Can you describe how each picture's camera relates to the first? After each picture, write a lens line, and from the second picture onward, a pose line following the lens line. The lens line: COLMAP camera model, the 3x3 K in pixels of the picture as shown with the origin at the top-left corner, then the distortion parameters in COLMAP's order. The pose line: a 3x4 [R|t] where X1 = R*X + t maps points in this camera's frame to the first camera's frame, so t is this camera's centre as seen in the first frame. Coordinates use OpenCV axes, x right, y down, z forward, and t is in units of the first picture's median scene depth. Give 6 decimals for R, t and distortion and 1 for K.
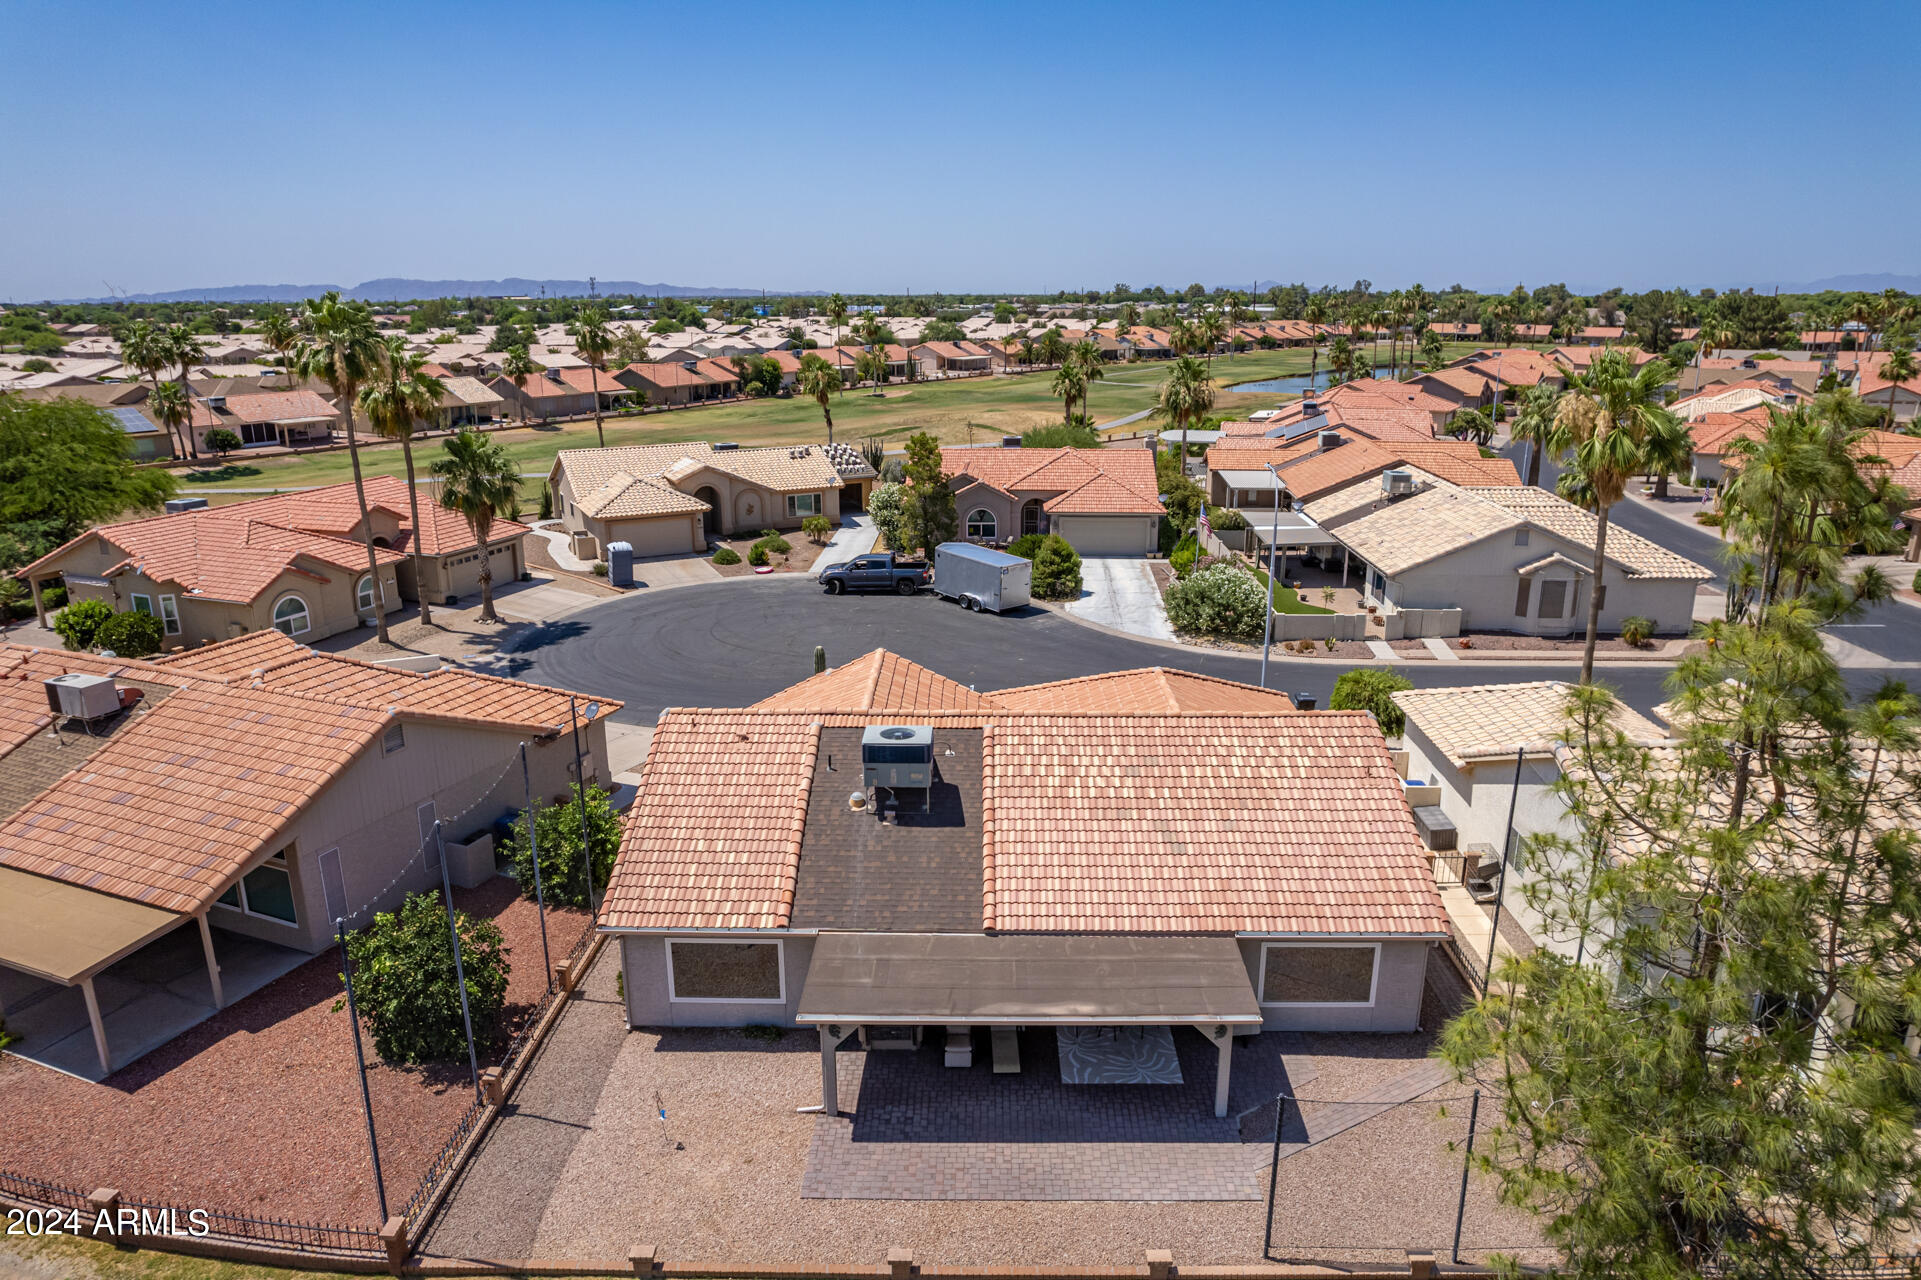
lens RADIAL K [[1232.5, 0, 957.9], [0, 1232.5, 642.5], [0, 0, 1]] dist [-0.075449, 0.067323]
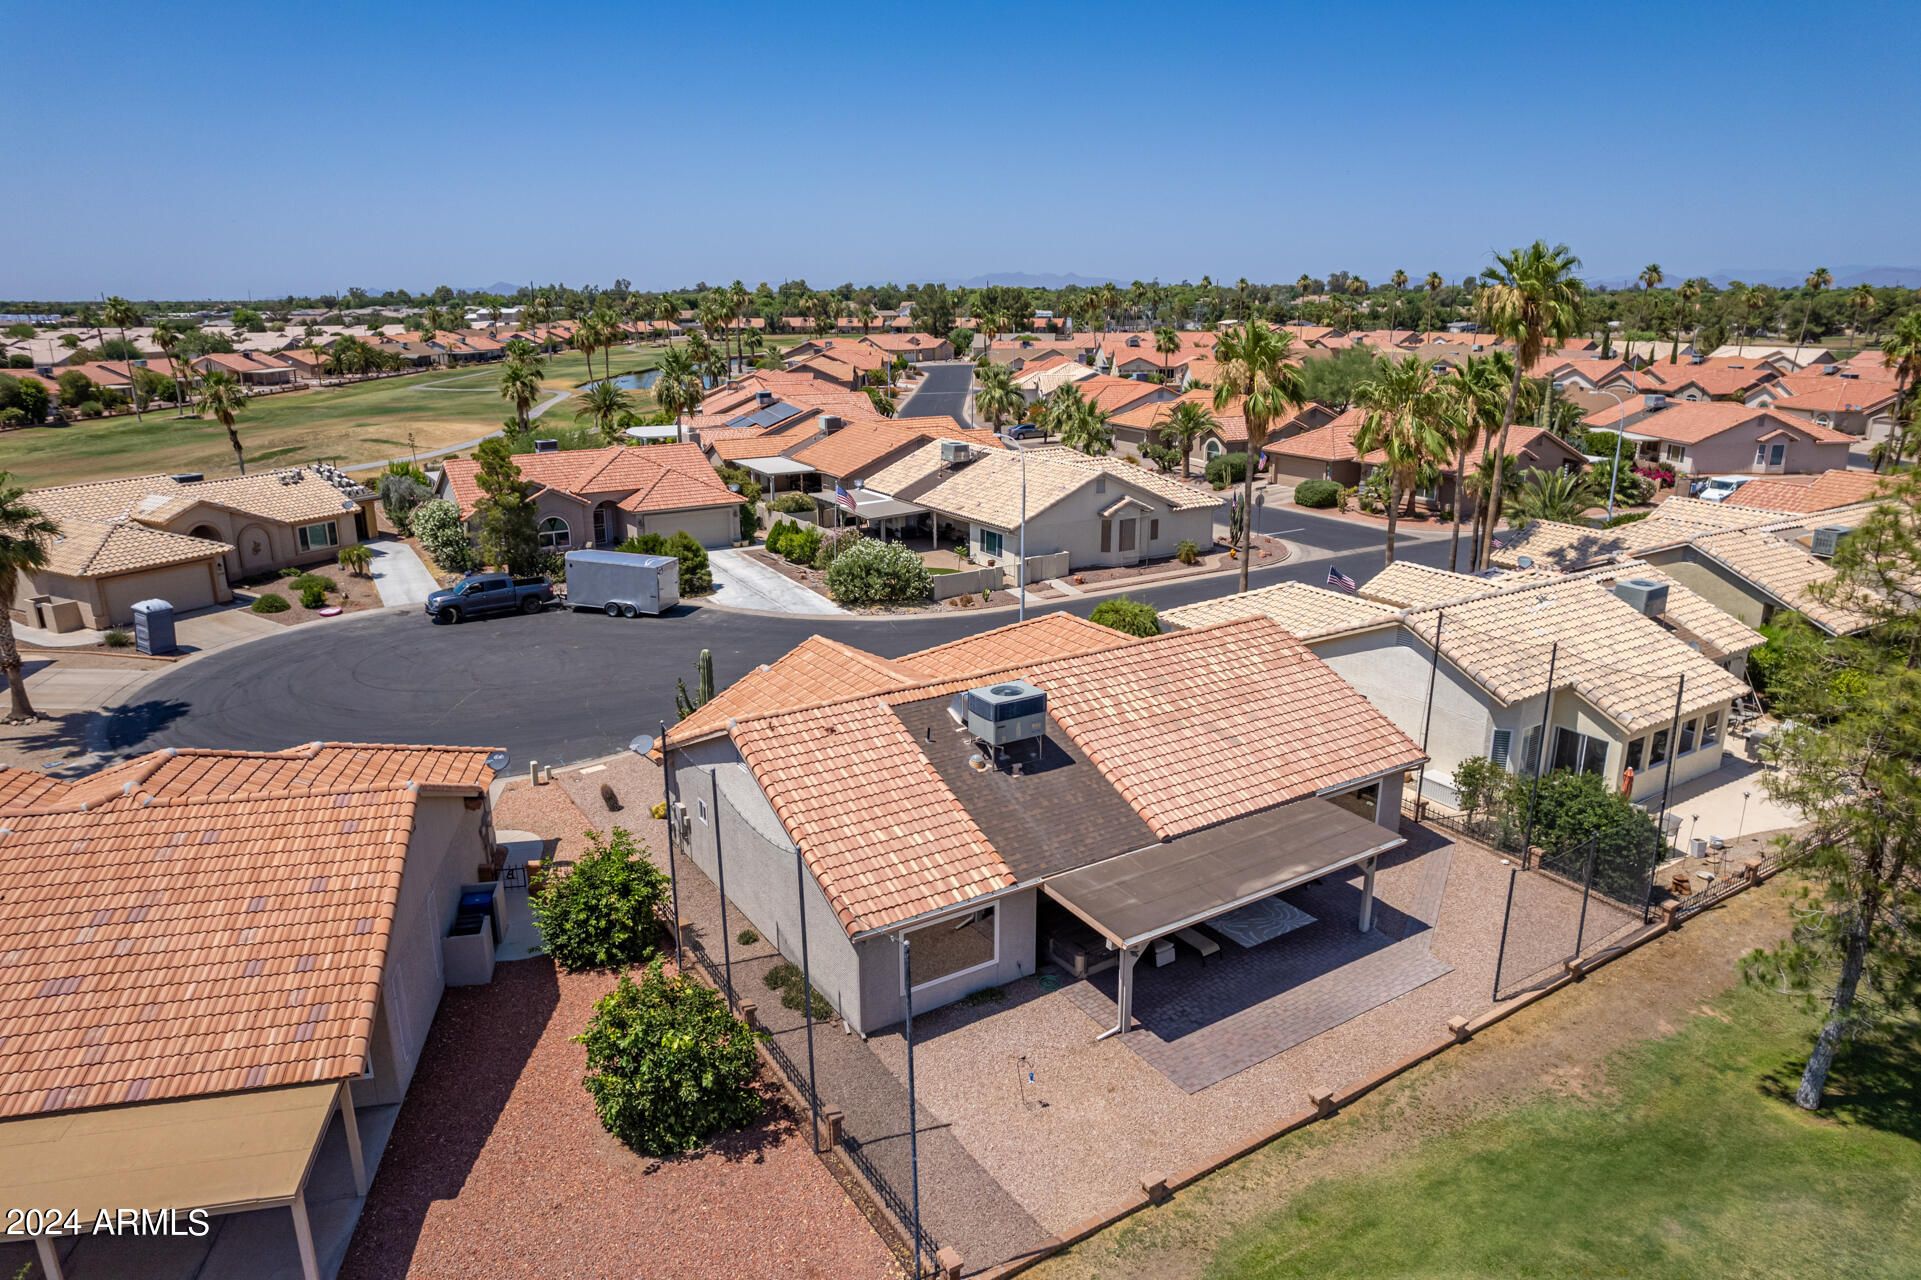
lens RADIAL K [[1232.5, 0, 958.9], [0, 1232.5, 635.6], [0, 0, 1]] dist [-0.075449, 0.067323]
pose [[0.832117, -0.150854, 0.533689, -0.308832], [0.153759, 0.987325, 0.039342, -0.010095], [-0.532860, 0.049322, 0.844765, 0.060506]]
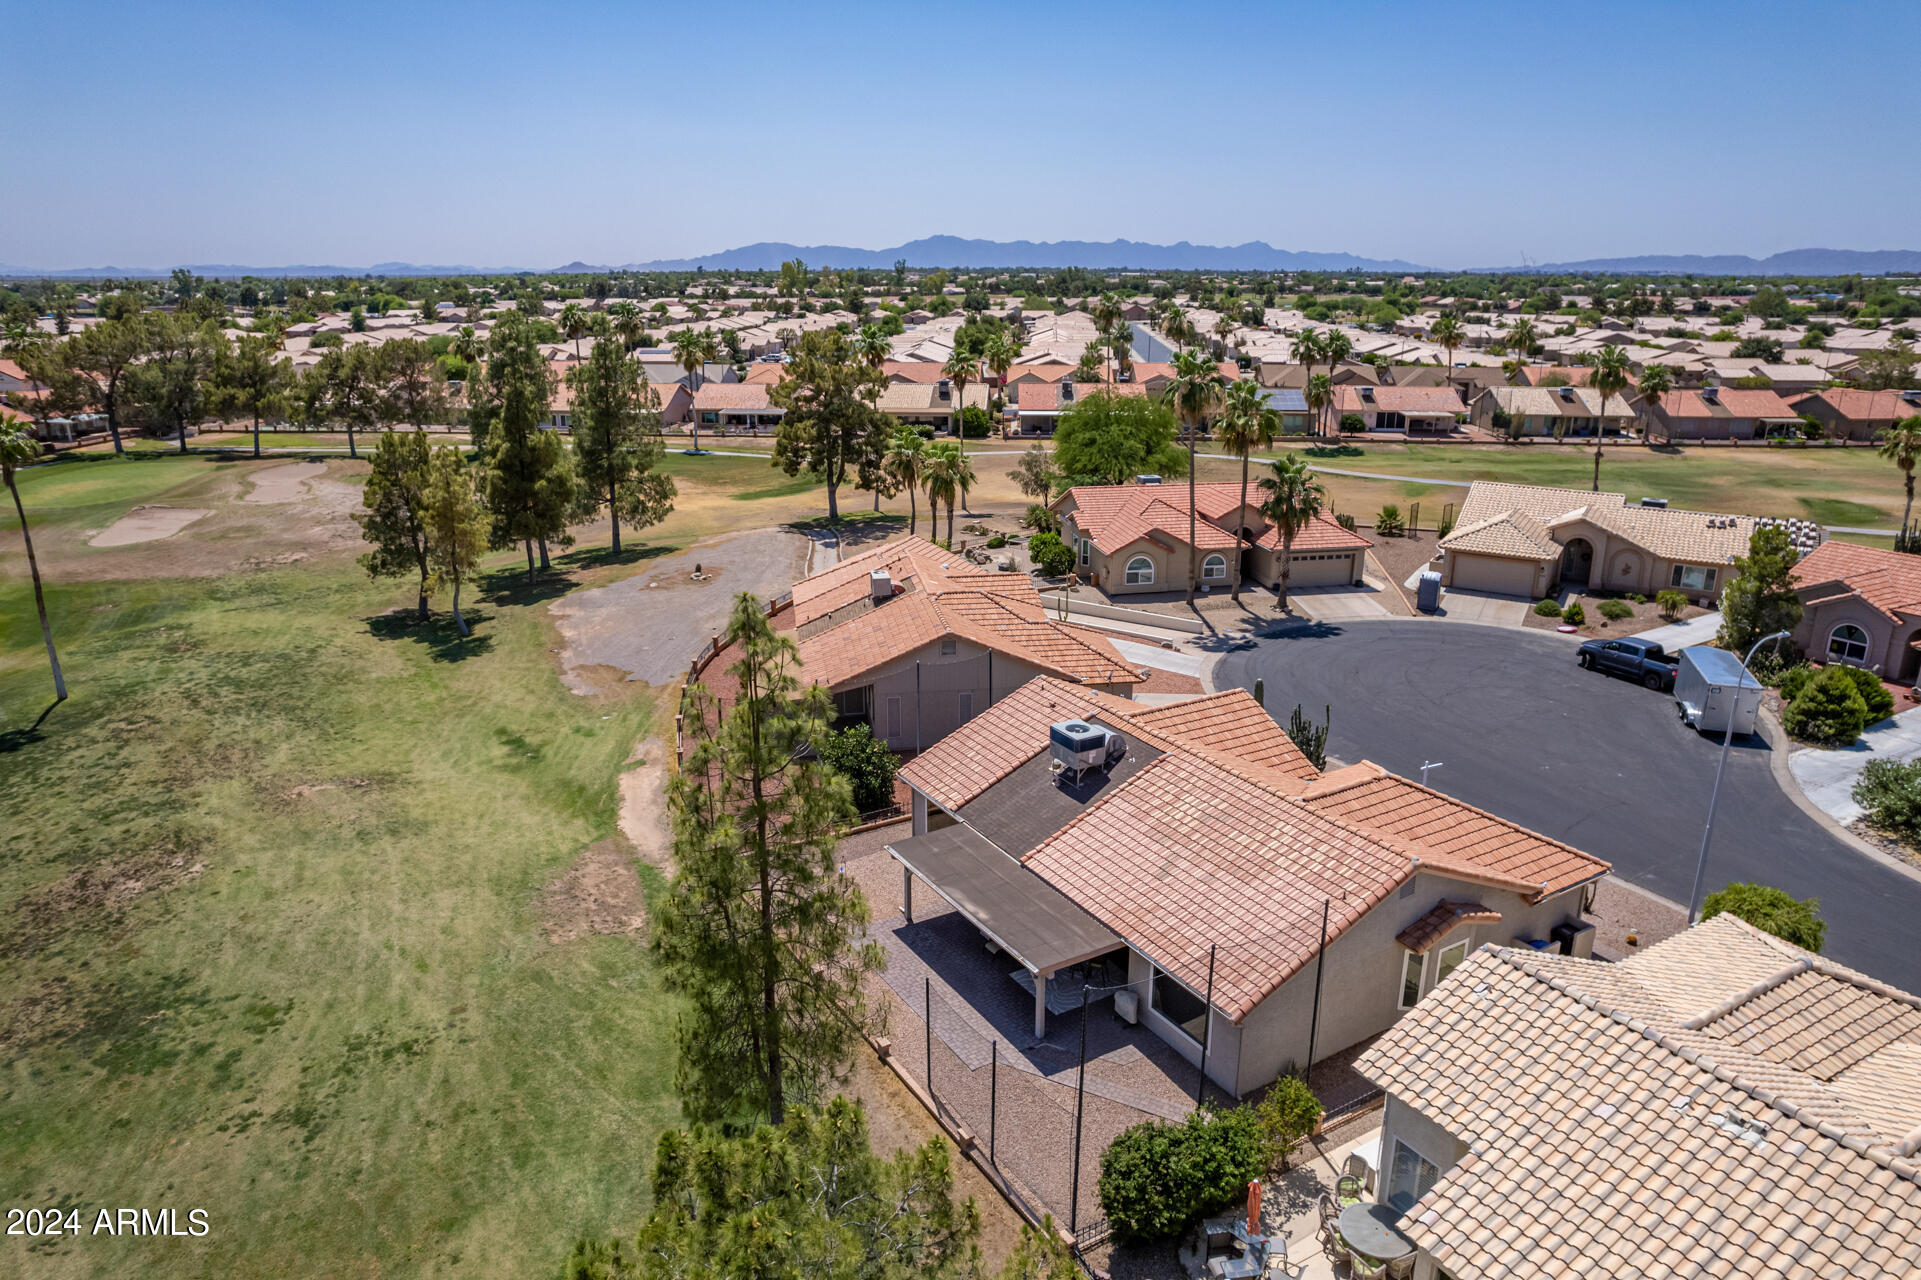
lens RADIAL K [[1232.5, 0, 958.6], [0, 1232.5, 647.3], [0, 0, 1]] dist [-0.075449, 0.067323]
pose [[0.527483, 0.257656, -0.809552, 0.489851], [-0.236117, 0.959821, 0.151634, -0.097455], [0.816095, 0.111165, 0.567126, 0.028718]]
